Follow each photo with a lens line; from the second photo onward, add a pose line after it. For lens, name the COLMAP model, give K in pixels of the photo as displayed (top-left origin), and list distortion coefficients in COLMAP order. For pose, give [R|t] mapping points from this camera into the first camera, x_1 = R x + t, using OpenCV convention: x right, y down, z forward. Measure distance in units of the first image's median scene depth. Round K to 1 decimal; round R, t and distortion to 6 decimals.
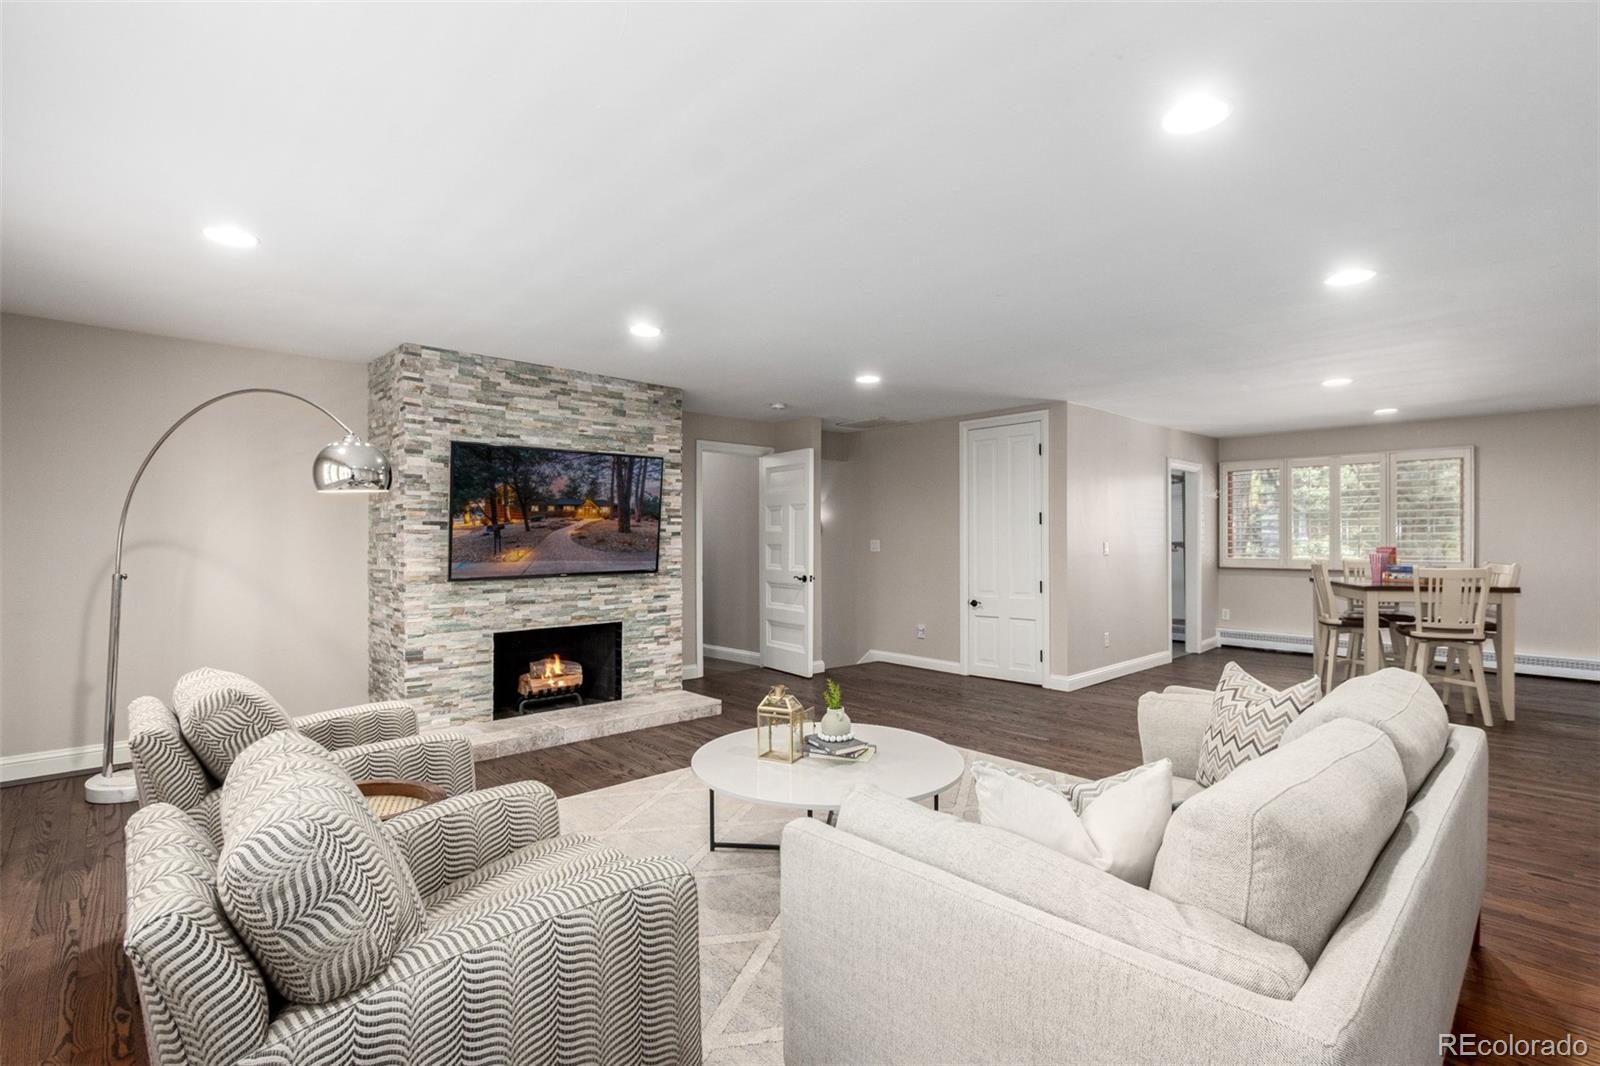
lens RADIAL K [[751.6, 0, 823.9], [0, 751.6, 539.5], [0, 0, 1]] dist [0.009897, -0.000744]
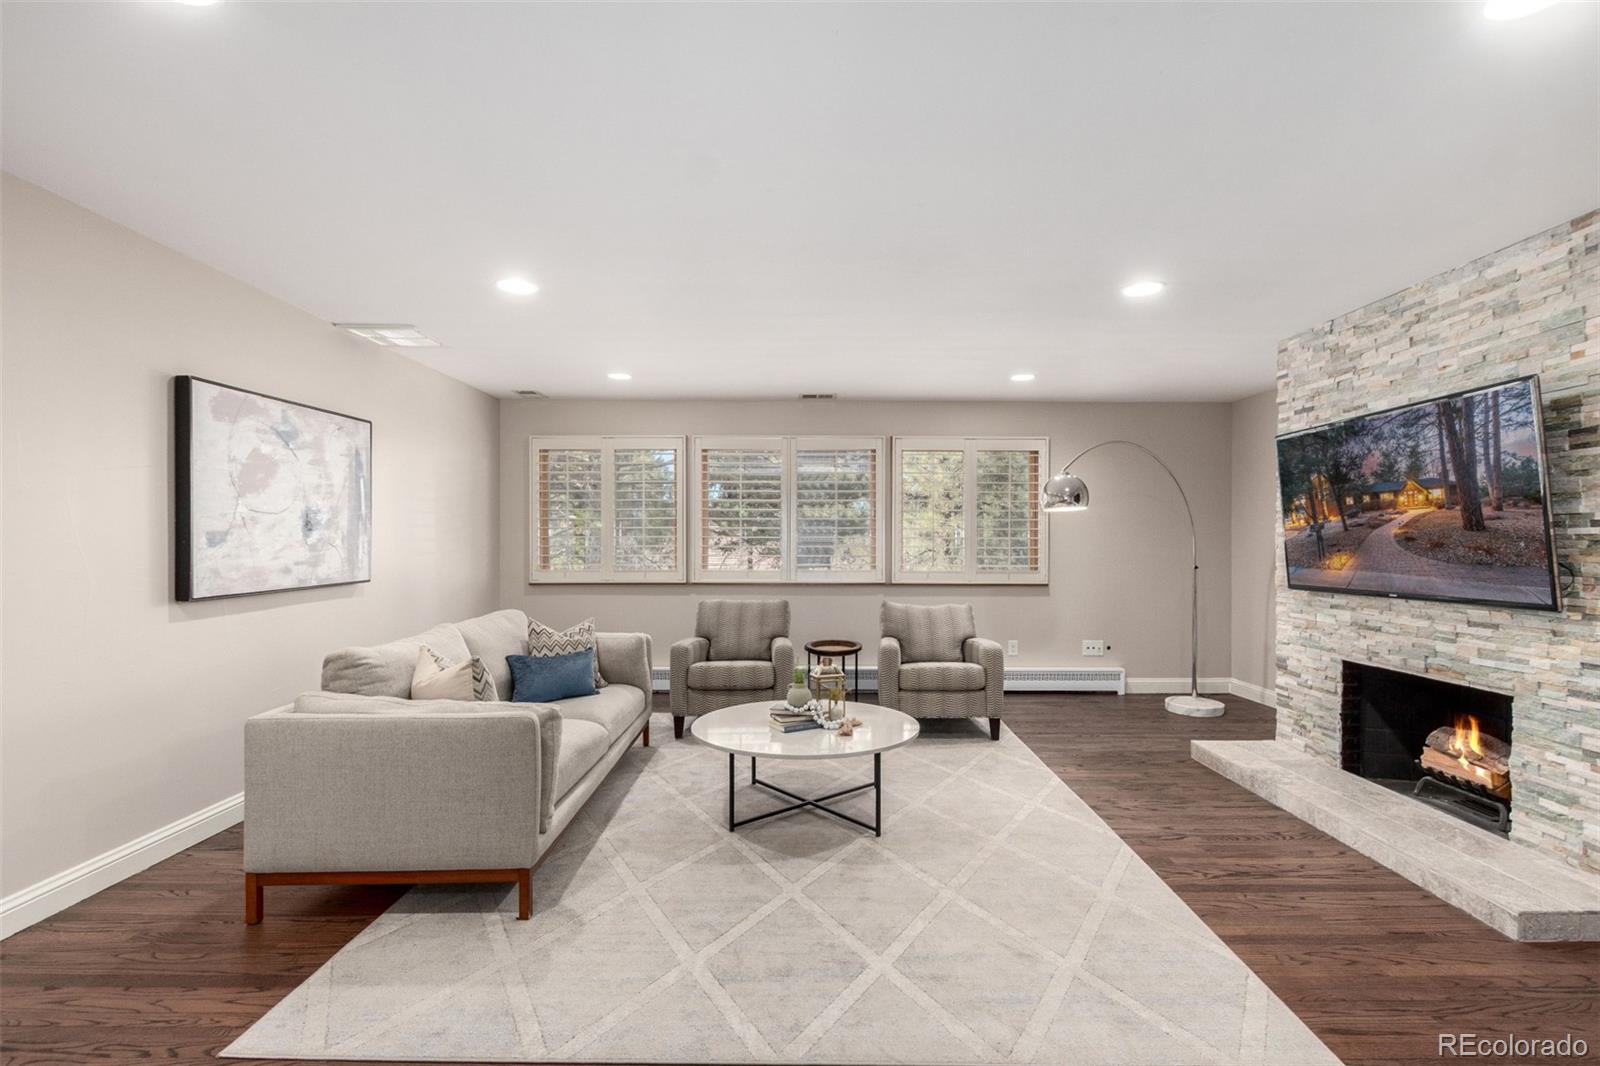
lens RADIAL K [[751.6, 0, 792.1], [0, 751.6, 542.5], [0, 0, 1]] dist [0.009897, -0.000744]
pose [[-0.714009, -0.001662, -0.700135, 0.499486], [-0.003197, 0.999994, 0.000887, 0.000806], [0.700129, 0.002872, -0.714010, 1.073480]]
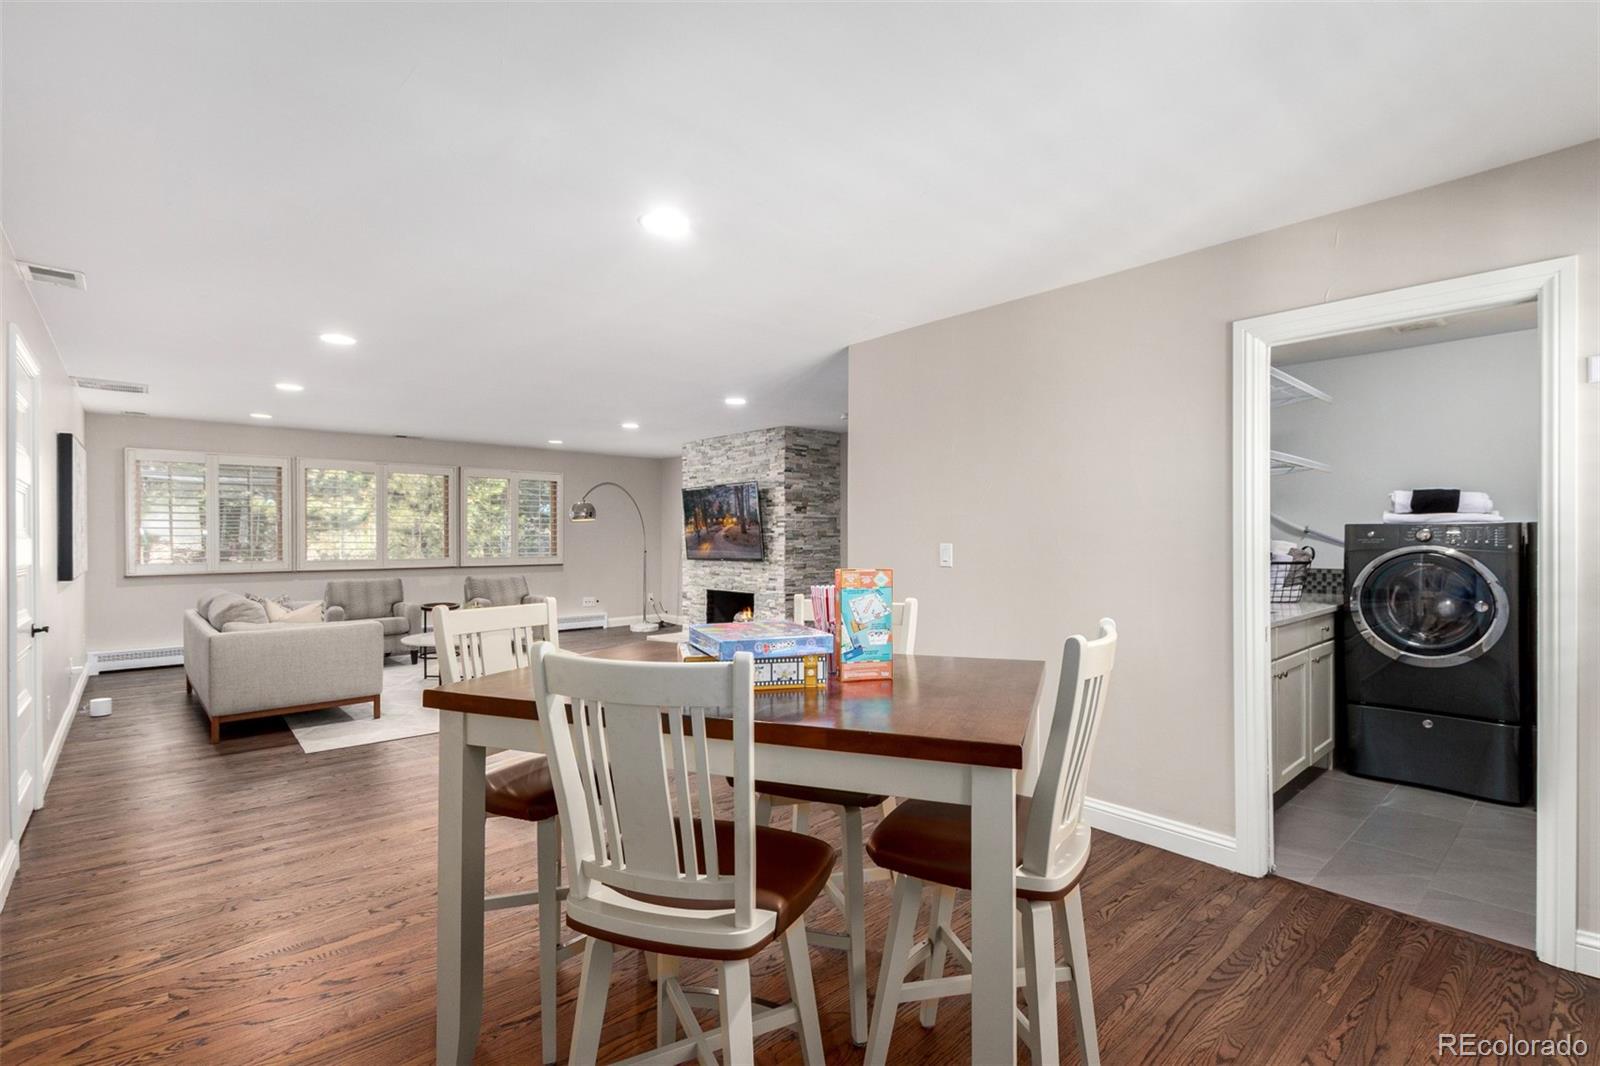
lens RADIAL K [[751.6, 0, 811.9], [0, 751.6, 533.2], [0, 0, 1]] dist [0.009897, -0.000744]
pose [[-0.053938, -0.005309, -0.998530, 1.273702], [0.000602, 0.999986, -0.005350, -0.002075], [0.998544, -0.000890, -0.053934, 1.250152]]
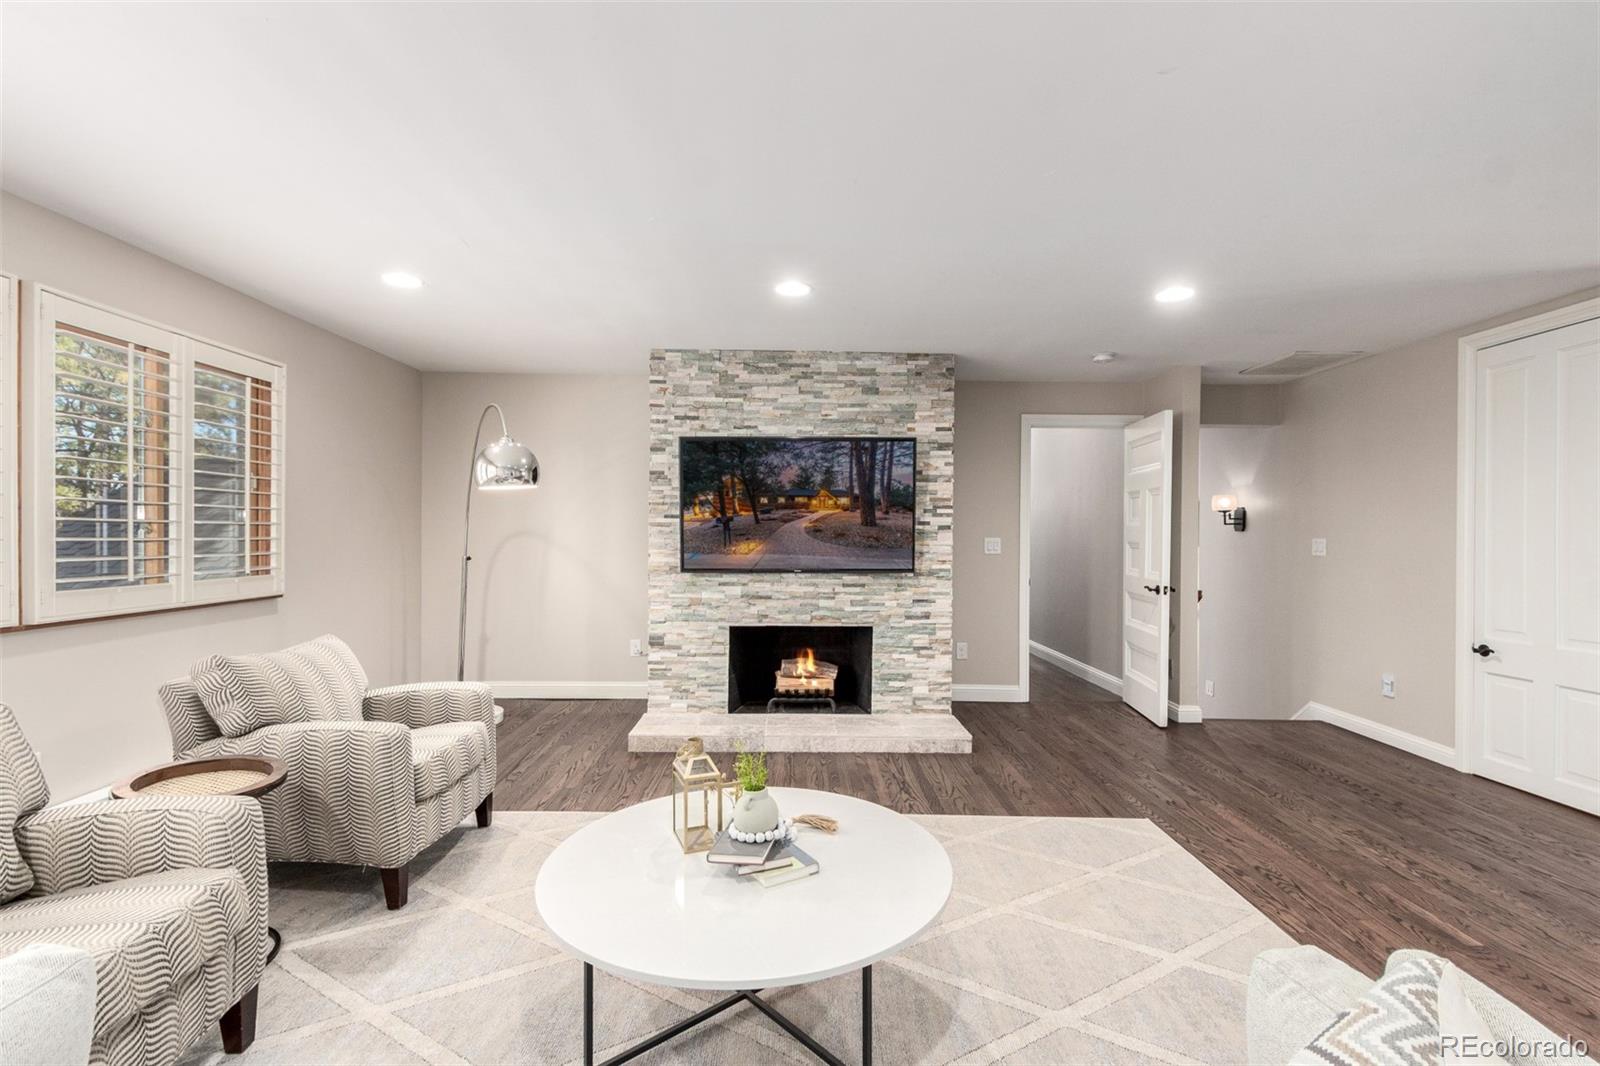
lens RADIAL K [[751.6, 0, 813.4], [0, 751.6, 532.3], [0, 0, 1]] dist [0.009897, -0.000744]
pose [[0.737054, 0.008125, -0.675785, 0.291875], [-0.008931, 0.999958, 0.002282, -0.003097], [0.675775, 0.004353, 0.737095, 0.312763]]
